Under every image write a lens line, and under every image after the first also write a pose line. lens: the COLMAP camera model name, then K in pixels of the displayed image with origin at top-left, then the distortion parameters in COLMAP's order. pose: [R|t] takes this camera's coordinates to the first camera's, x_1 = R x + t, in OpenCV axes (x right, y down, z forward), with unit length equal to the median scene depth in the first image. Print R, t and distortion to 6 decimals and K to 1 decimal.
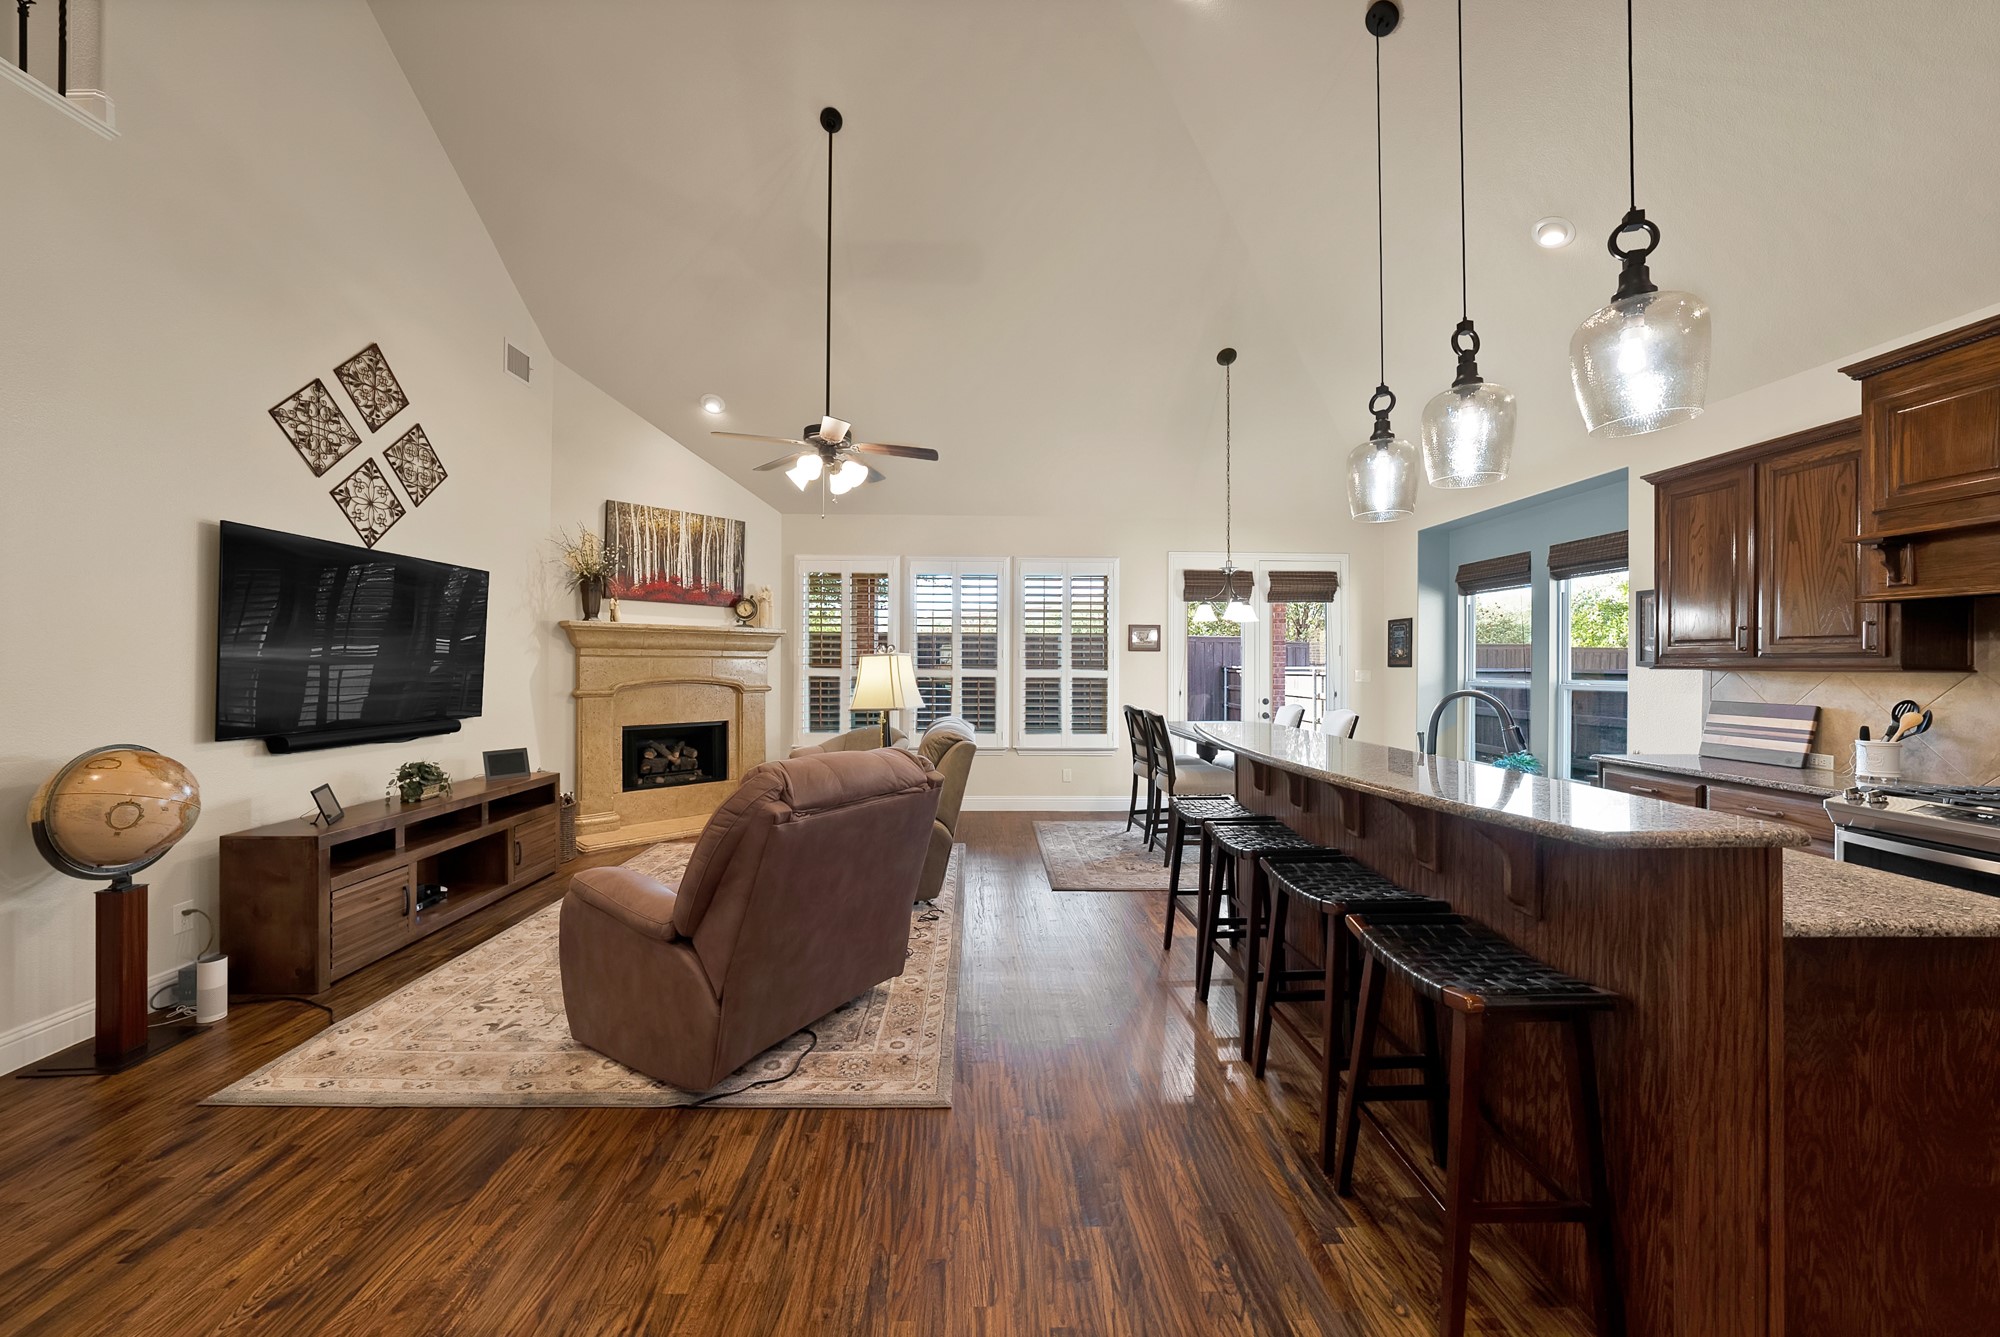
lens RADIAL K [[698.7, 0, 991.6], [0, 698.7, 662.4], [0, 0, 1]] dist [-0.011898, 0.000256]
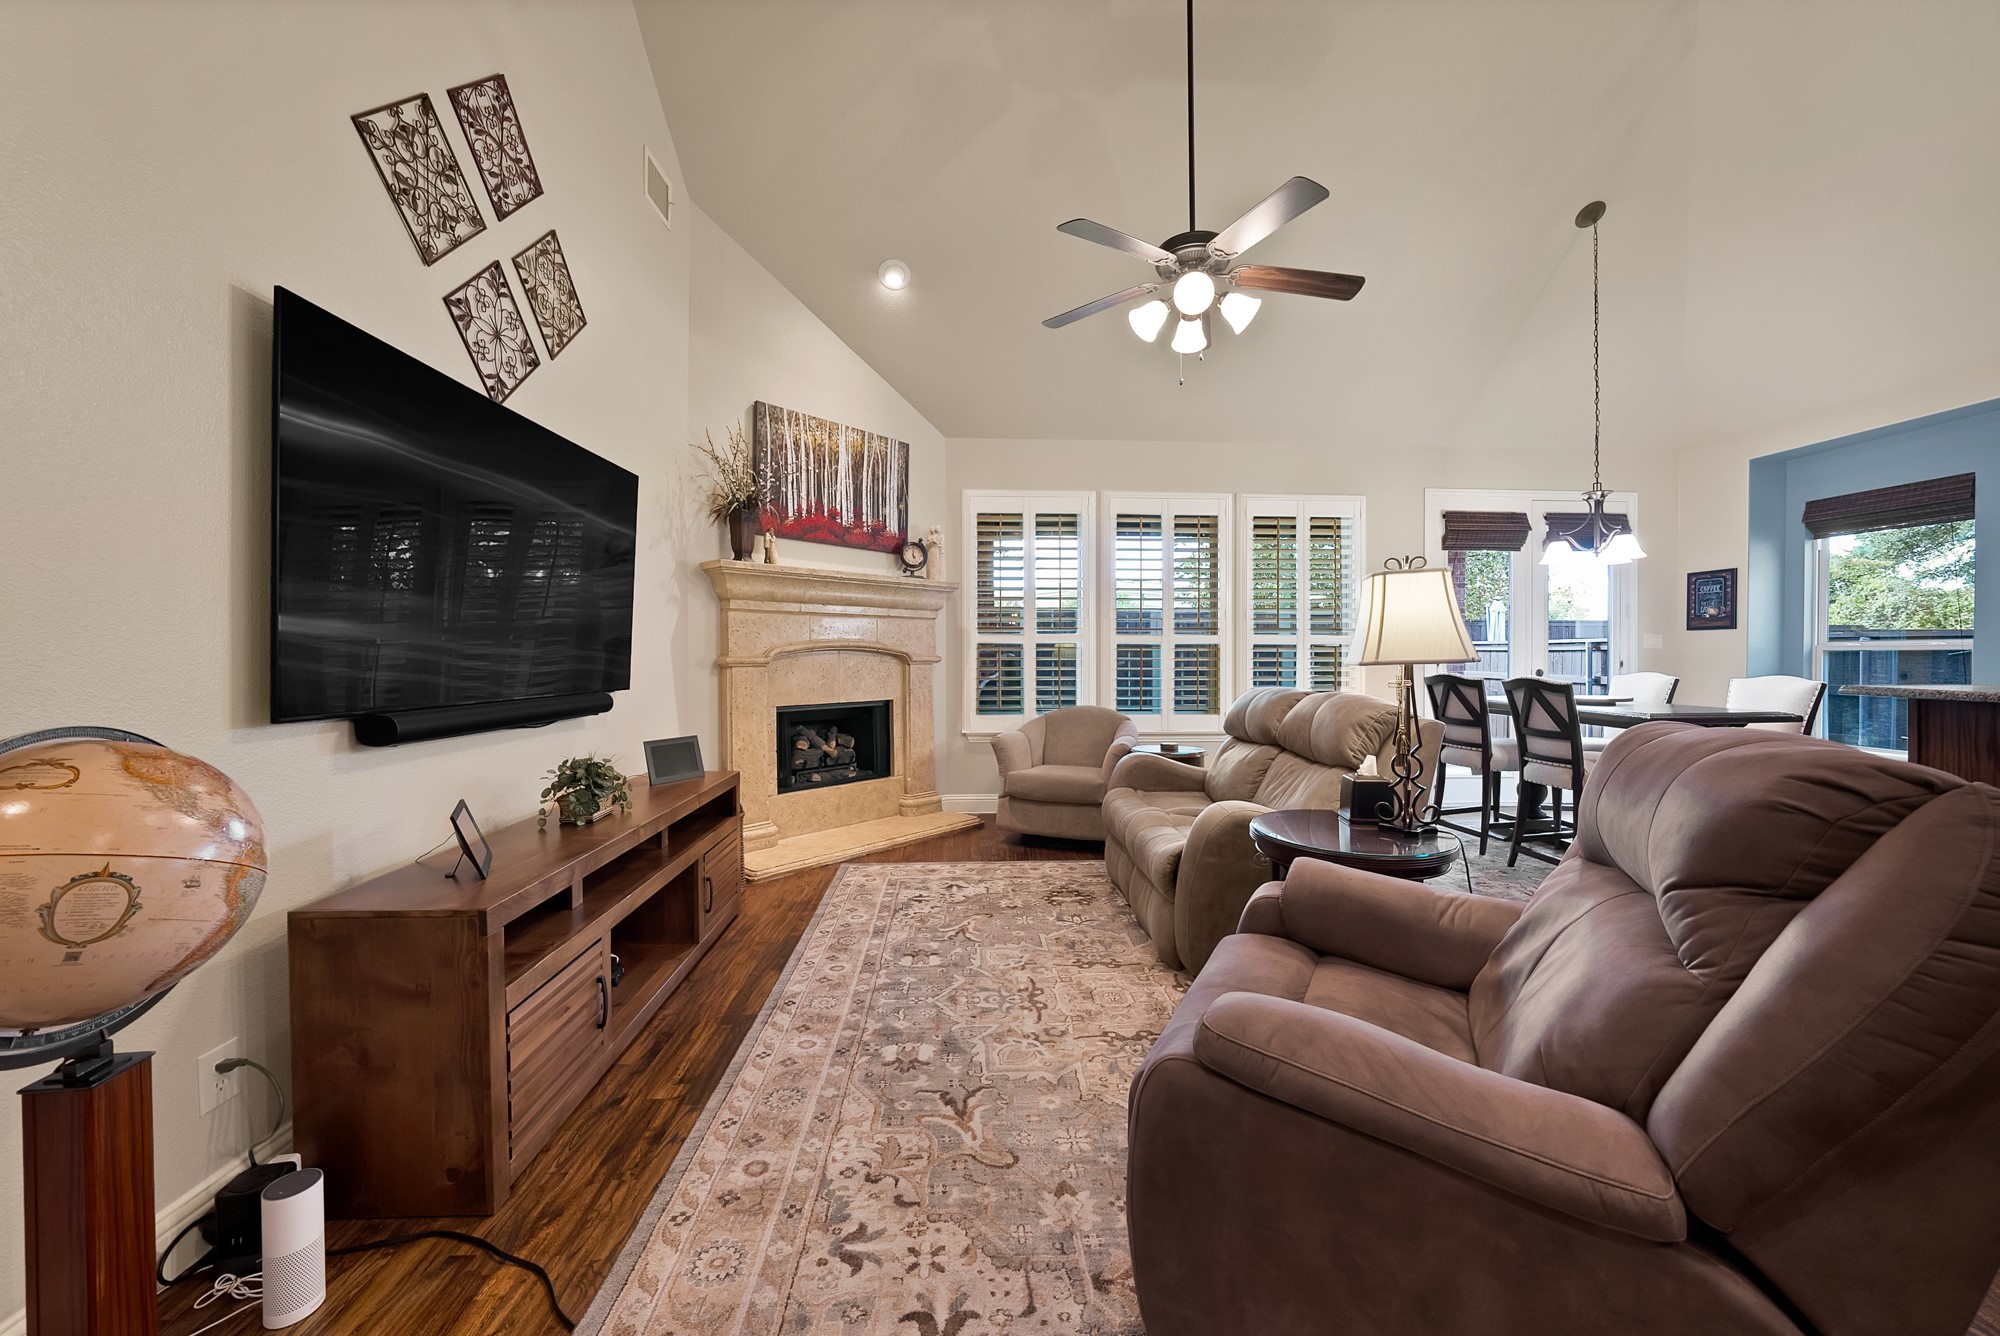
lens RADIAL K [[704.6, 0, 1005.7], [0, 704.6, 660.0], [0, 0, 1]] dist [-0.012524, 0.000146]
pose [[0.999692, -0.004644, 0.024372, -0.403128], [0.004301, 0.999891, 0.014119, 0.042473], [-0.024435, -0.014009, 0.999603, 0.320005]]
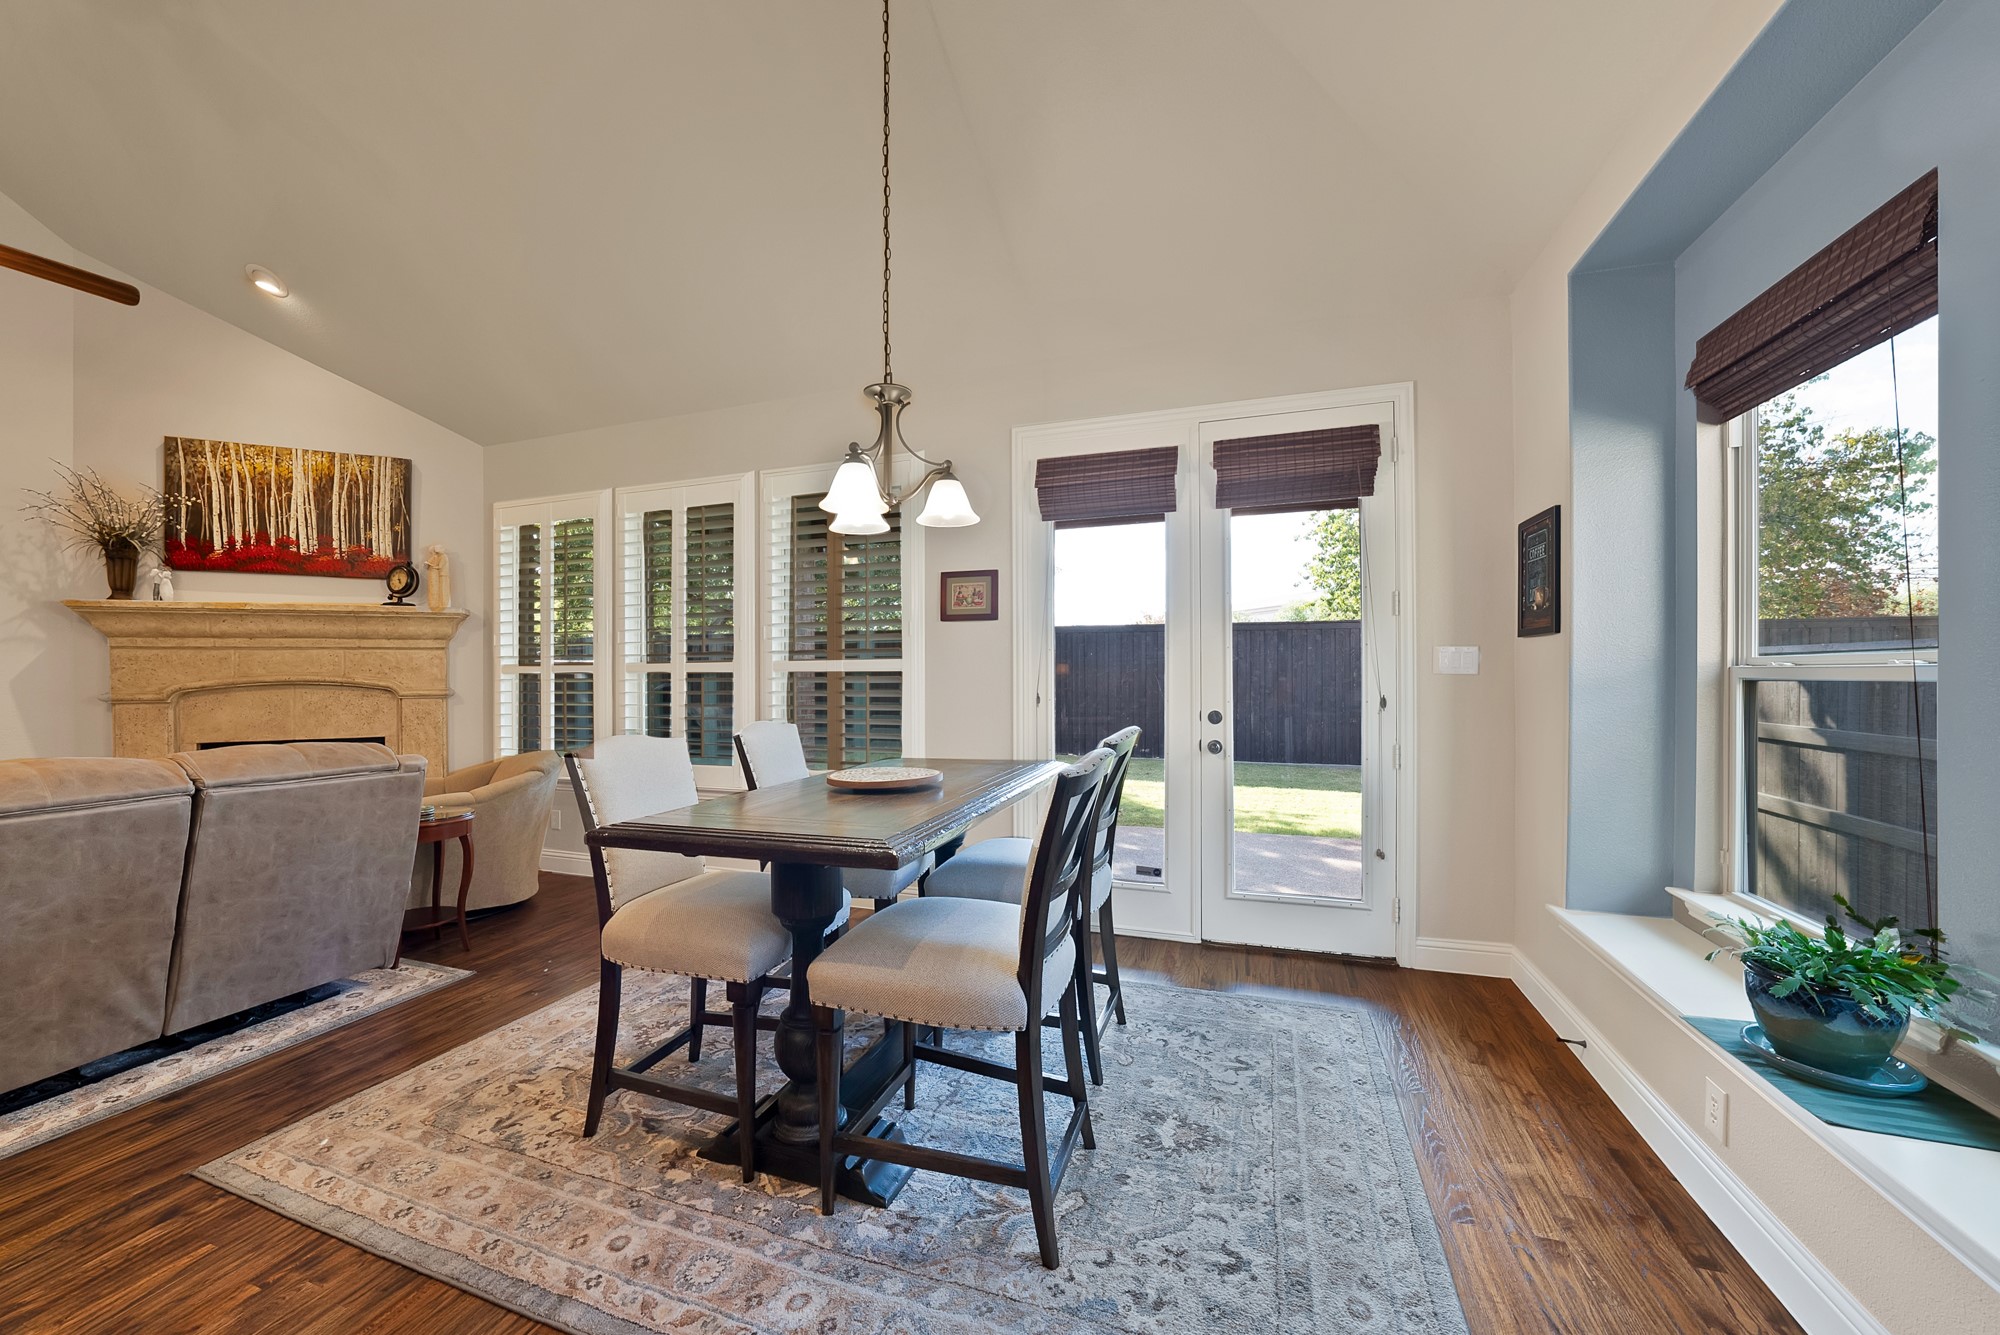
lens RADIAL K [[715.3, 0, 980.1], [0, 715.3, 674.7], [0, 0, 1]] dist [-0.012976, 0.000234]
pose [[0.936169, -0.011816, -0.351352, 0.675085], [0.014411, 0.999885, 0.004771, 0.036111], [0.351255, -0.009529, 0.936231, 0.792328]]
